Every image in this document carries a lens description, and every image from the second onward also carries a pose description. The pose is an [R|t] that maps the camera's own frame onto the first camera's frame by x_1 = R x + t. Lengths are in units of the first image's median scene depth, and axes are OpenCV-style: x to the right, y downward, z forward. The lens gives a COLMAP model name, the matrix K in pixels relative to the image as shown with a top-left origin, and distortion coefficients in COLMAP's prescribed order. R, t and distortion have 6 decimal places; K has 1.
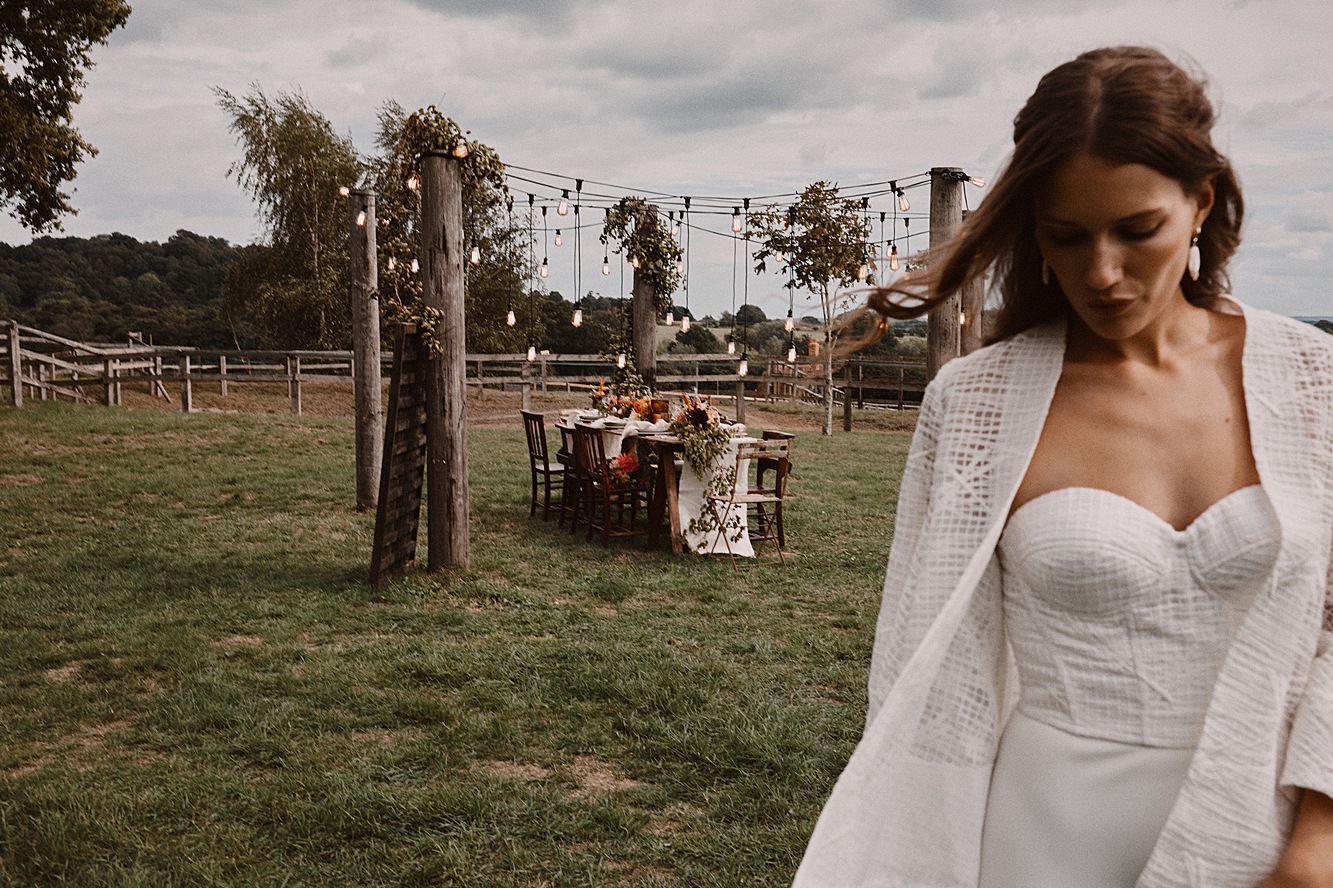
lens RADIAL K [[1329.1, 0, 673.6], [0, 1329.1, 425.5], [0, 0, 1]] dist [-0.006934, 0.000000]
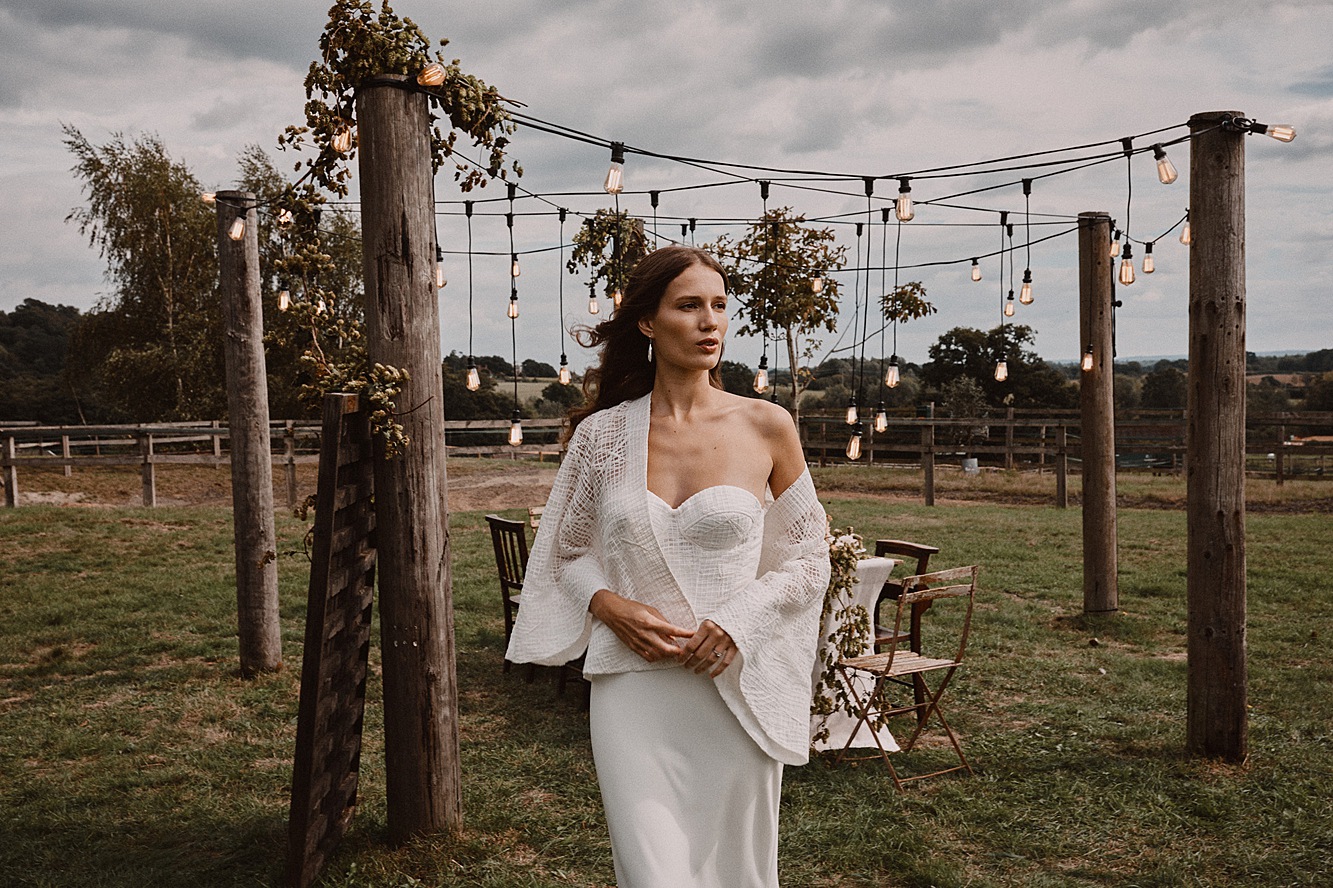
lens RADIAL K [[1329.1, 0, 654.1], [0, 1329.1, 450.2], [0, 0, 1]] dist [-0.006934, 0.000000]
pose [[0.995966, -0.032866, 0.083493, -0.086553], [0.034756, 0.999169, -0.021285, -0.027673], [-0.082724, 0.024101, 0.996281, 0.326867]]
